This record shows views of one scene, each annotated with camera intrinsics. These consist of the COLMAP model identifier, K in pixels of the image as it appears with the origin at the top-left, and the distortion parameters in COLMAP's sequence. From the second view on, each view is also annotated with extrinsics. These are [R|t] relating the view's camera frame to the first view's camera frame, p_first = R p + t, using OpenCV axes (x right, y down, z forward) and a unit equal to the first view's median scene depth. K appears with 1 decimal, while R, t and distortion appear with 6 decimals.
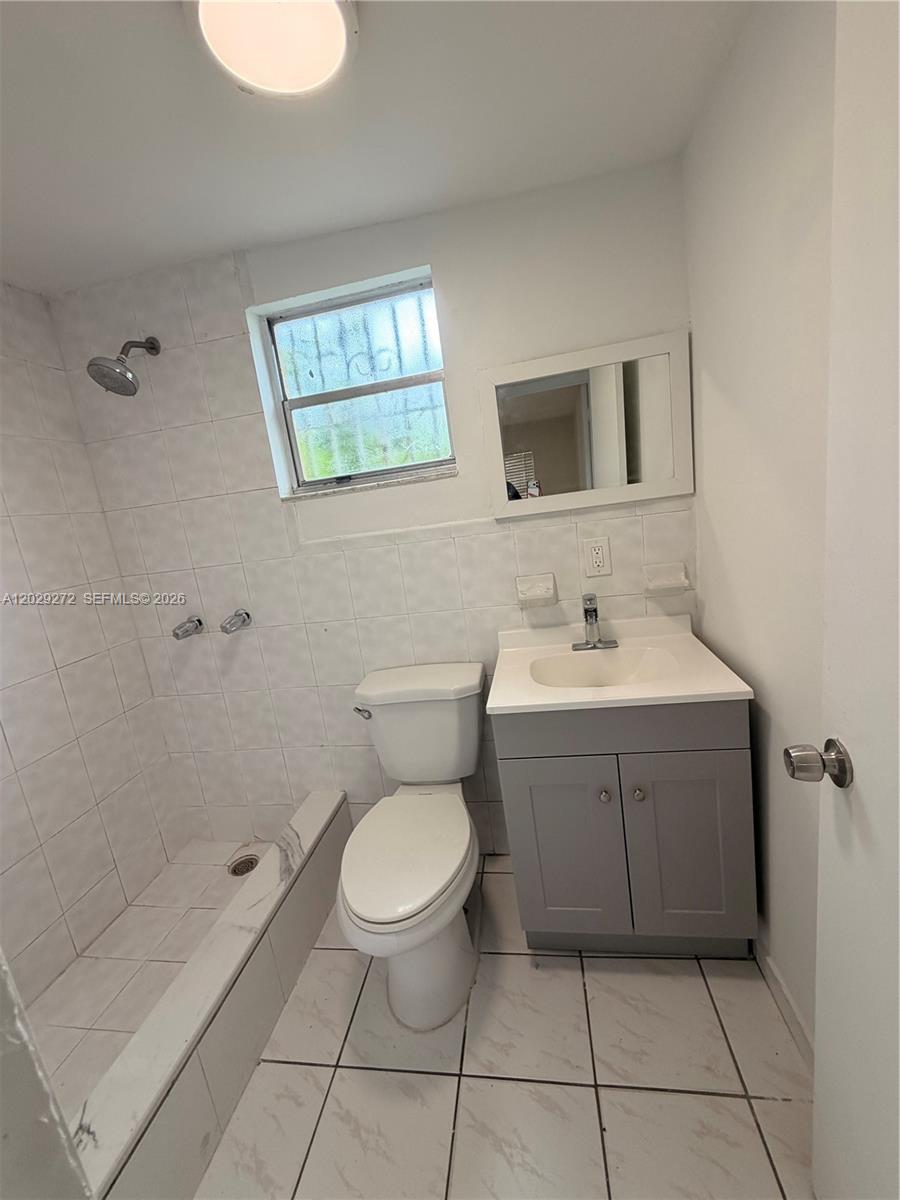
lens RADIAL K [[474.1, 0, 450.3], [0, 474.1, 598.8], [0, 0, 1]] dist [-0.008448, 0.001014]
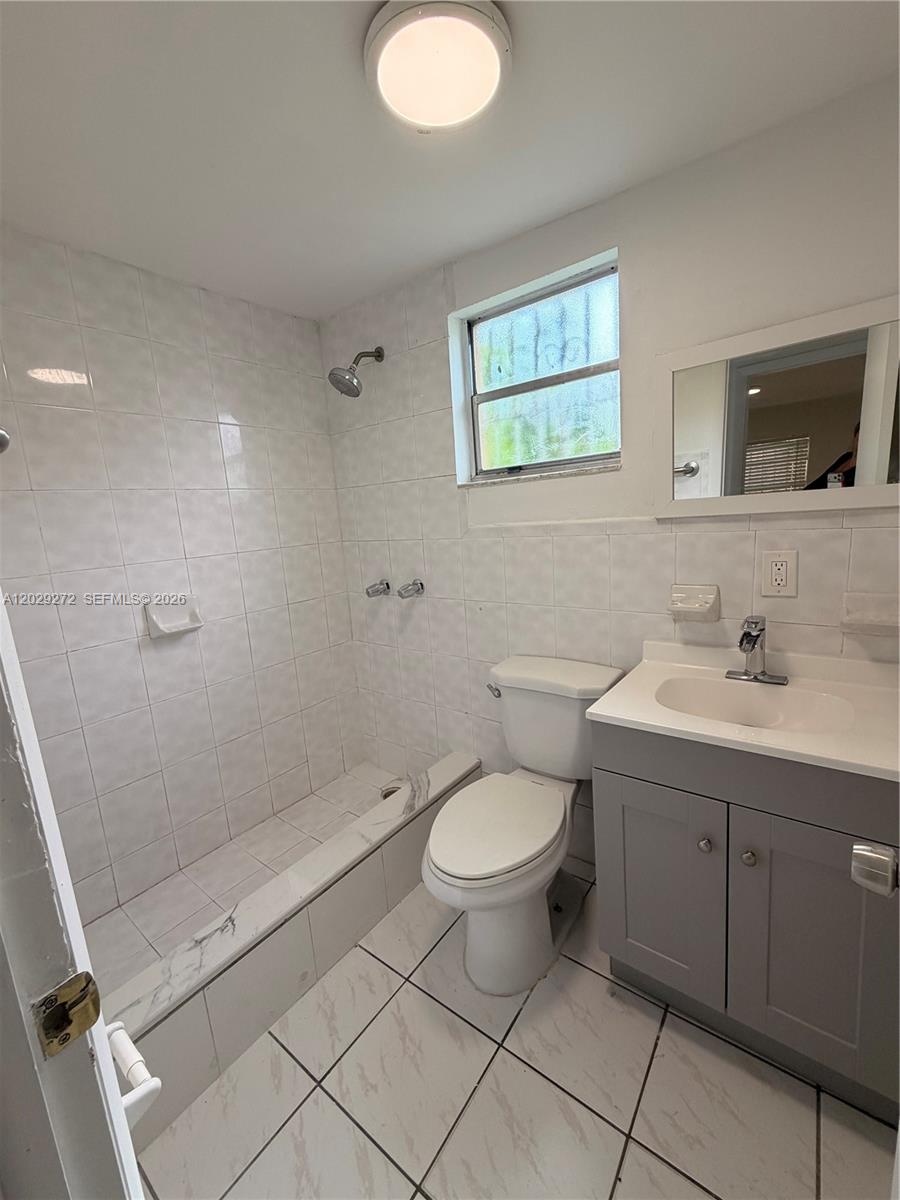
lens RADIAL K [[474.1, 0, 443.8], [0, 474.1, 597.0], [0, 0, 1]] dist [-0.008448, 0.001014]
pose [[0.879641, 0.150833, -0.451089, 0.169046], [-0.138406, 0.988517, 0.060639, -0.016855], [0.455056, 0.009093, 0.890417, -0.002162]]
